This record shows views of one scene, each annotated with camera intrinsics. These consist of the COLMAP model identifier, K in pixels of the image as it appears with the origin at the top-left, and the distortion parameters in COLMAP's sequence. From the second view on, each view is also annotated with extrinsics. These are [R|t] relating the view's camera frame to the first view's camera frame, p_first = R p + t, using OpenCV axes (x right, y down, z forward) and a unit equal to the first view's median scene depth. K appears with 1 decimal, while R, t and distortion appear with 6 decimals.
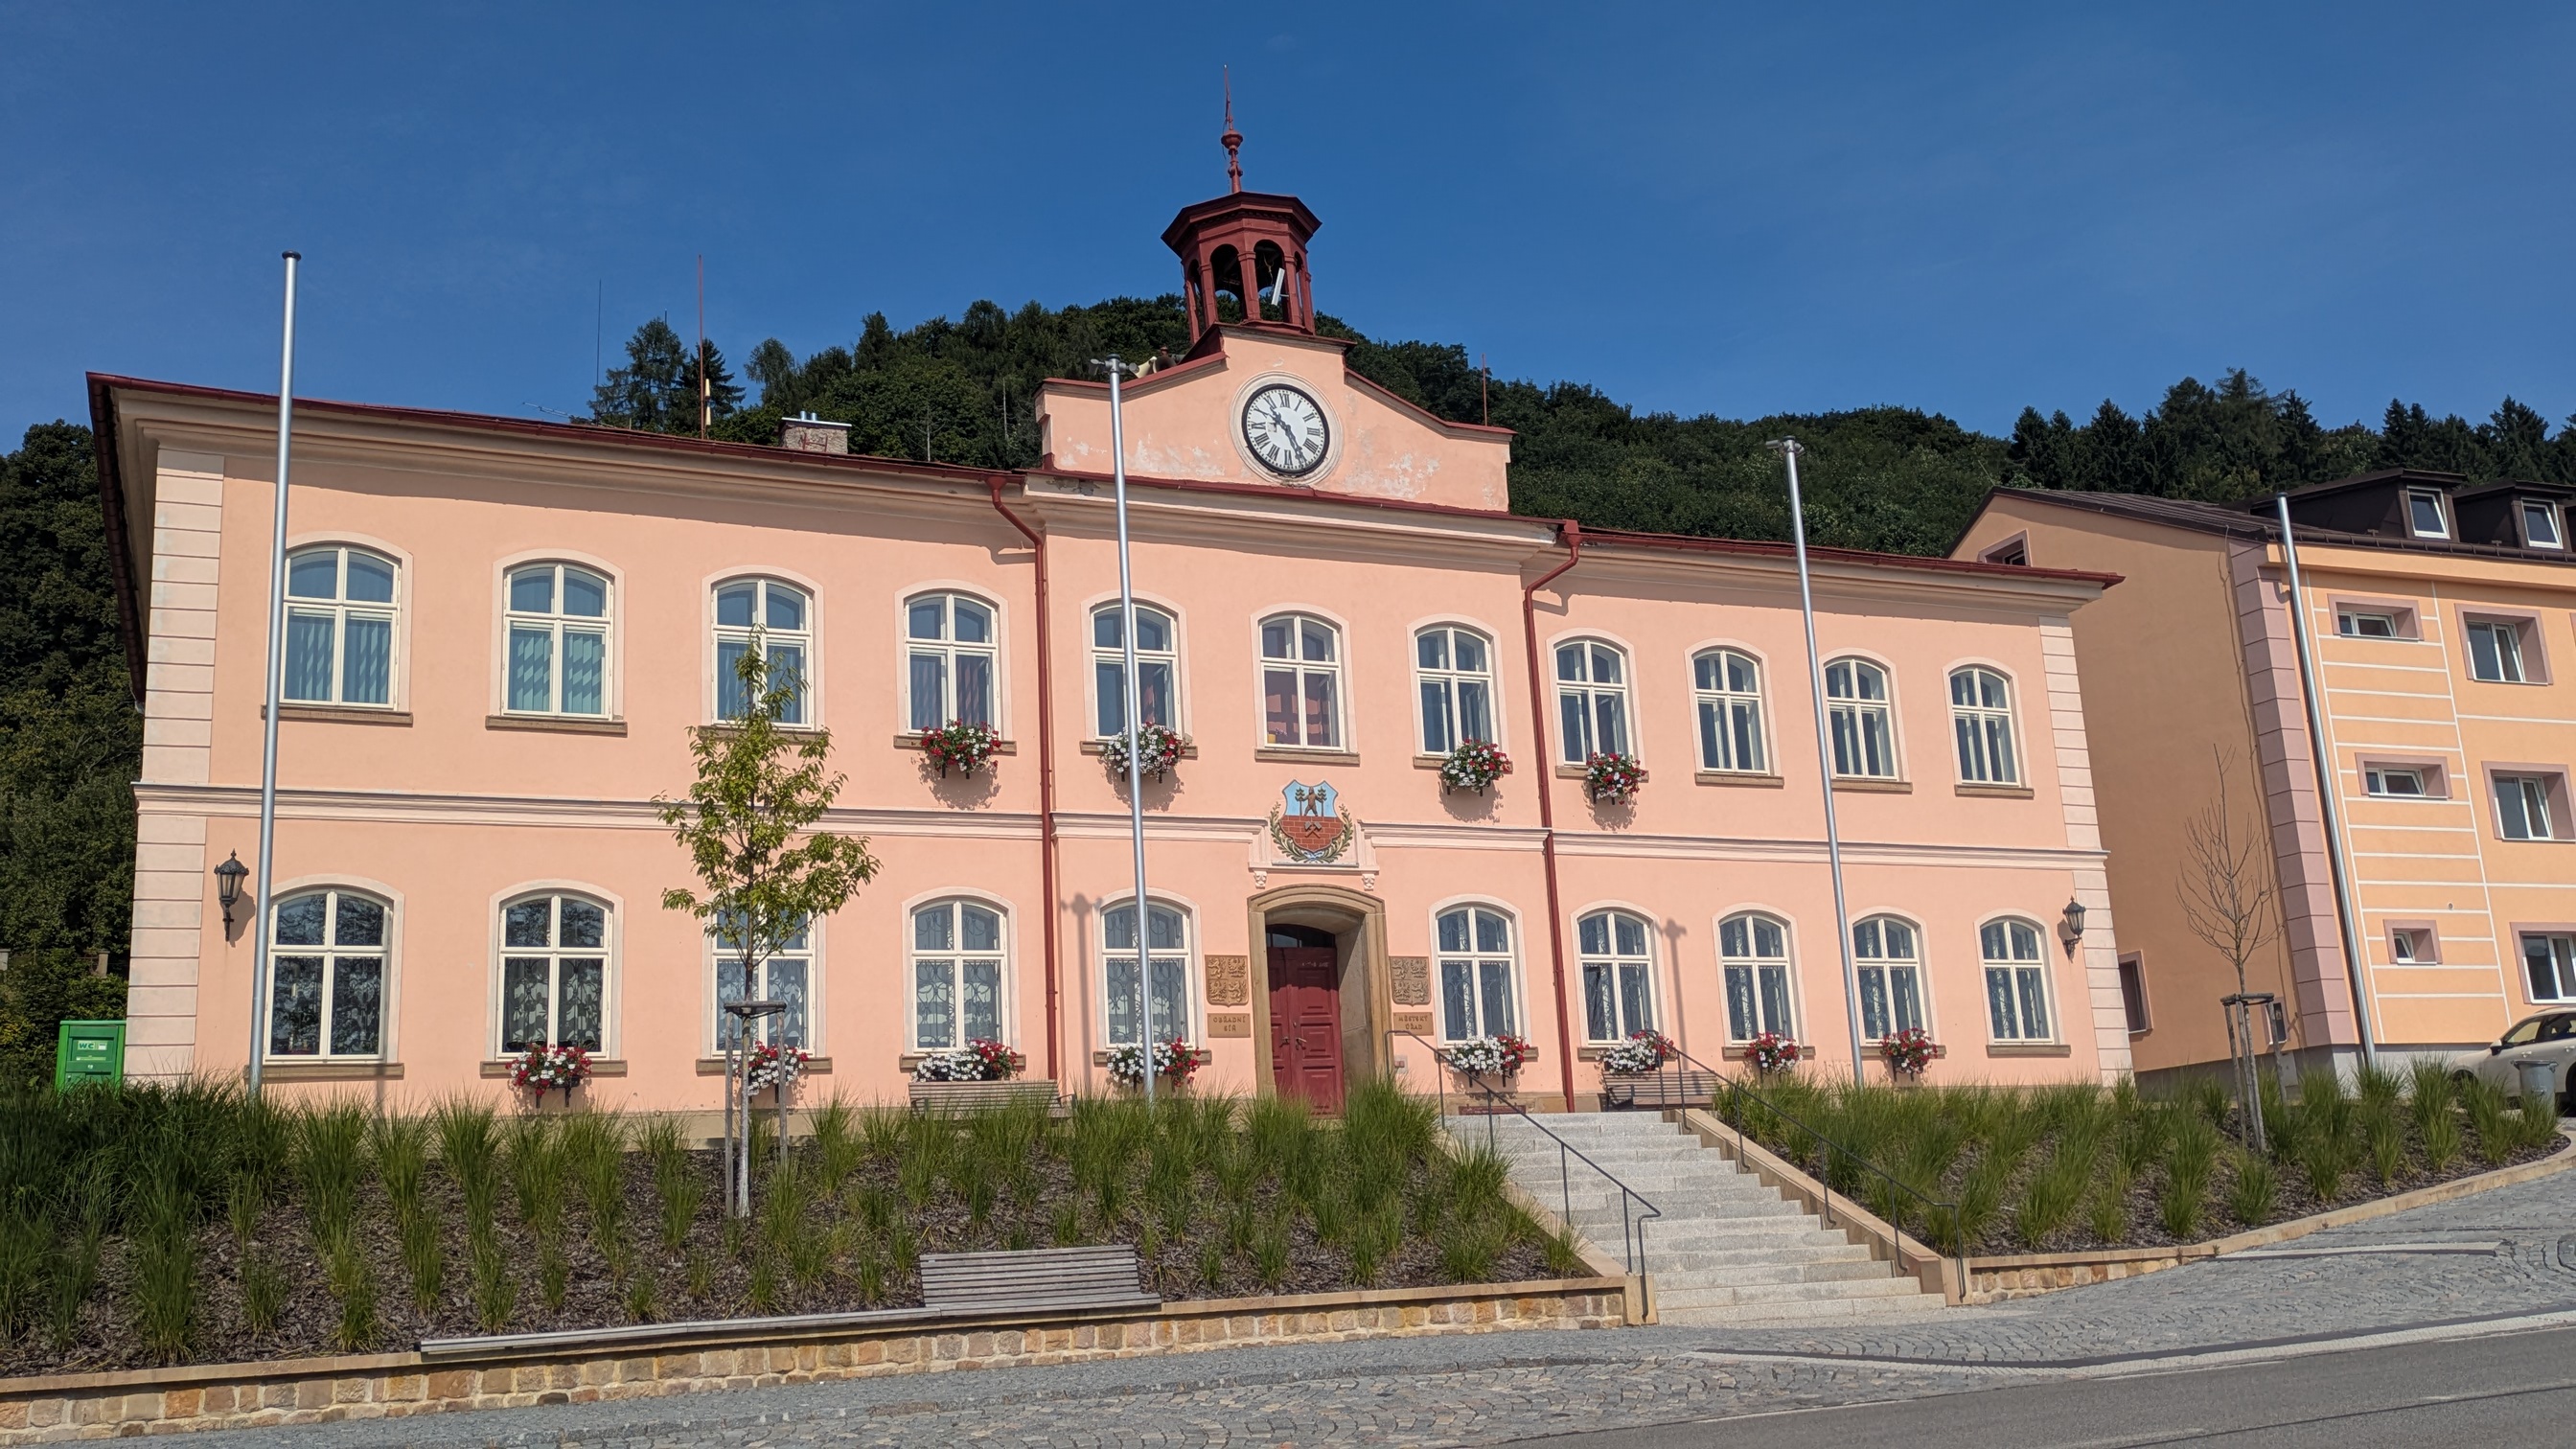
lens RADIAL K [[2149.2, 0, 1287.7], [0, 2149.2, 736.5], [0, 0, 1]] dist [0.003992, -0.000054]
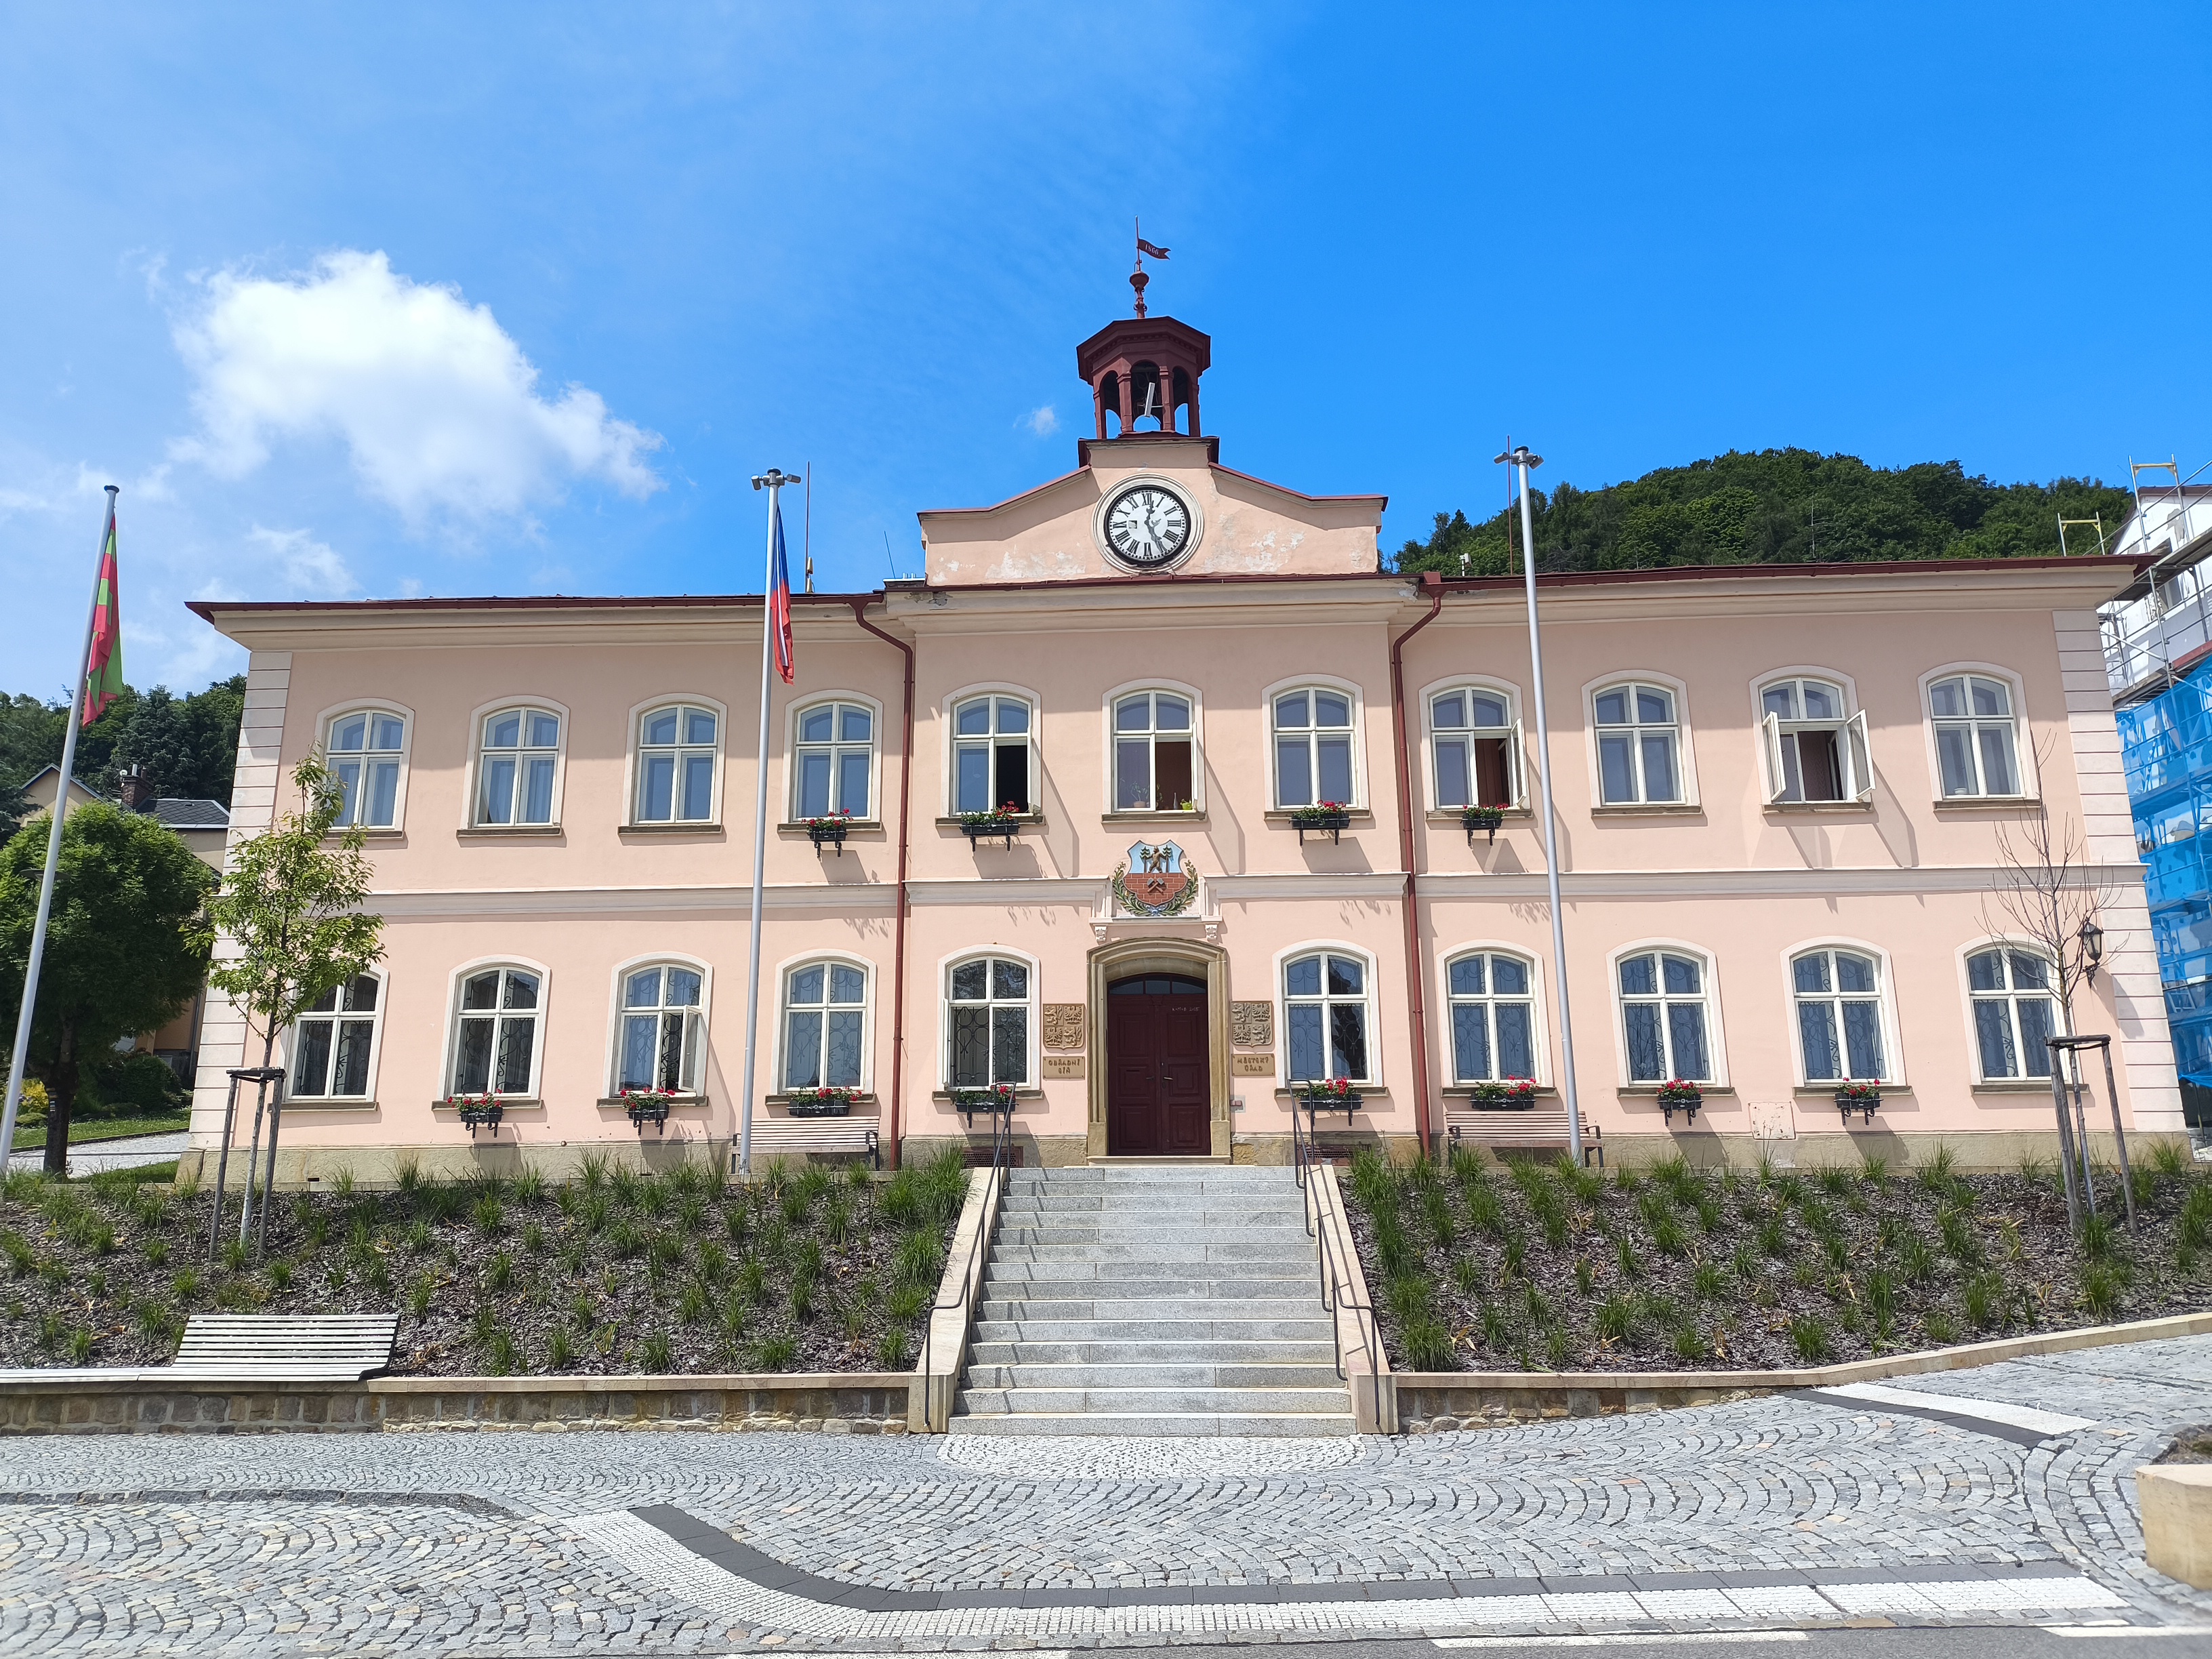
lens RADIAL K [[1608.5, 0, 1105.5], [0, 1608.5, 816.1], [0, 0, 1]] dist [0.006450, -0.004768]
pose [[0.898280, -0.070206, -0.433779, 0.333886], [0.064424, 0.997529, -0.028038, 0.028415], [0.434675, -0.002760, 0.900583, 0.252695]]
